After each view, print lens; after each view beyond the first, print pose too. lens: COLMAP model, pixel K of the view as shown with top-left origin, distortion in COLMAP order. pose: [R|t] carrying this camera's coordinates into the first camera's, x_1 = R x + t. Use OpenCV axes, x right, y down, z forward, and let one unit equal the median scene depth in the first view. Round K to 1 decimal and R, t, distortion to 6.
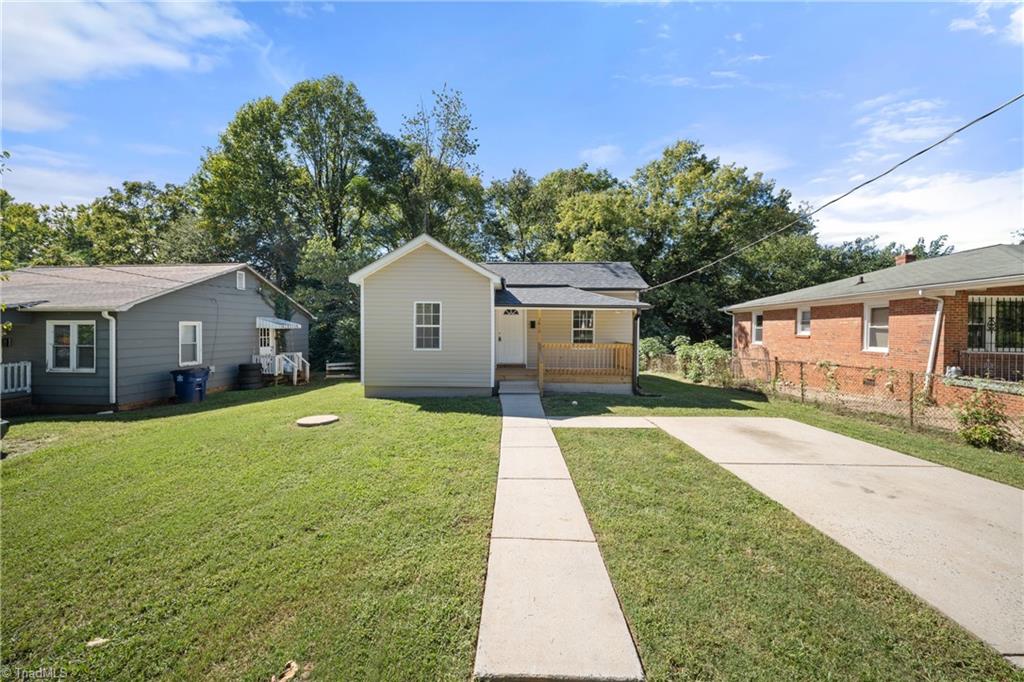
lens RADIAL K [[357.2, 0, 515.9], [0, 357.2, 332.1], [0, 0, 1]] dist [-0.001548, -0.001458]
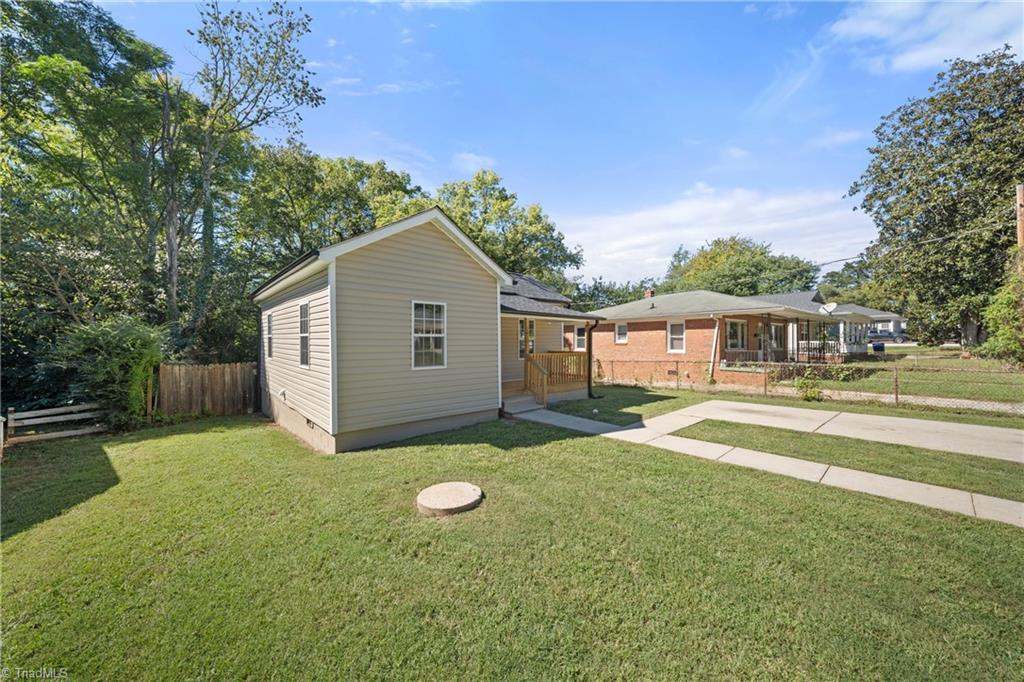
lens RADIAL K [[357.2, 0, 508.1], [0, 357.2, 339.2], [0, 0, 1]] dist [-0.001548, -0.001458]
pose [[0.750194, -0.004914, 0.661200, -0.501641], [0.013141, 0.999886, -0.007479, -0.001532], [-0.661088, 0.014300, 0.750173, 0.289927]]
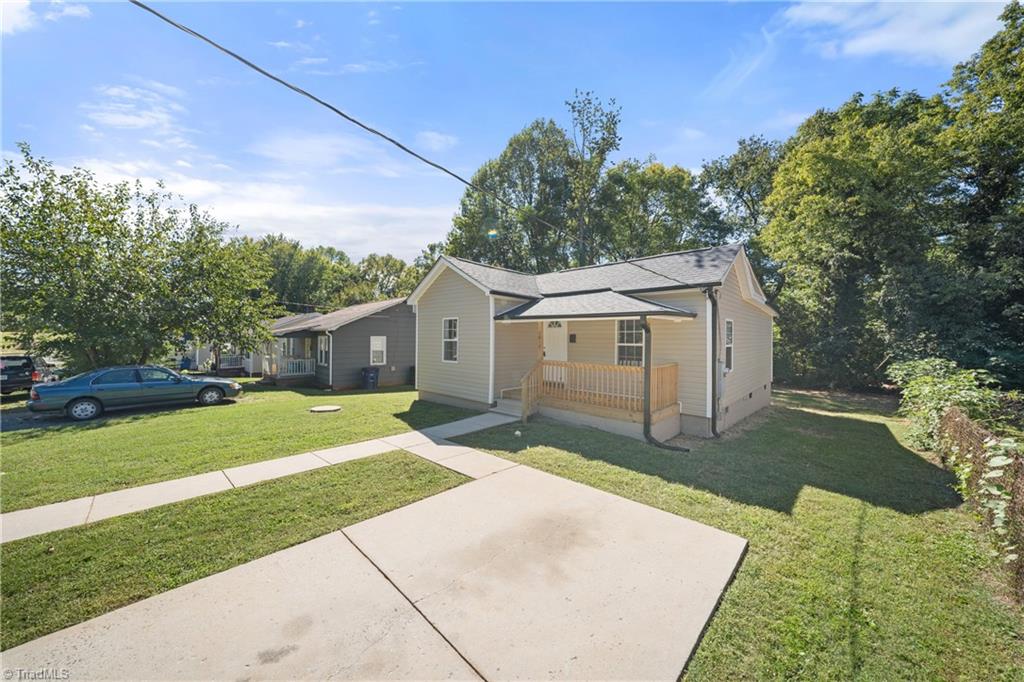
lens RADIAL K [[357.2, 0, 516.5], [0, 357.2, 339.5], [0, 0, 1]] dist [-0.001548, -0.001458]
pose [[0.738062, 0.003761, -0.674722, 0.526720], [-0.012591, 0.999887, -0.008200, -0.009735], [0.674615, 0.014547, 0.738026, 0.274707]]
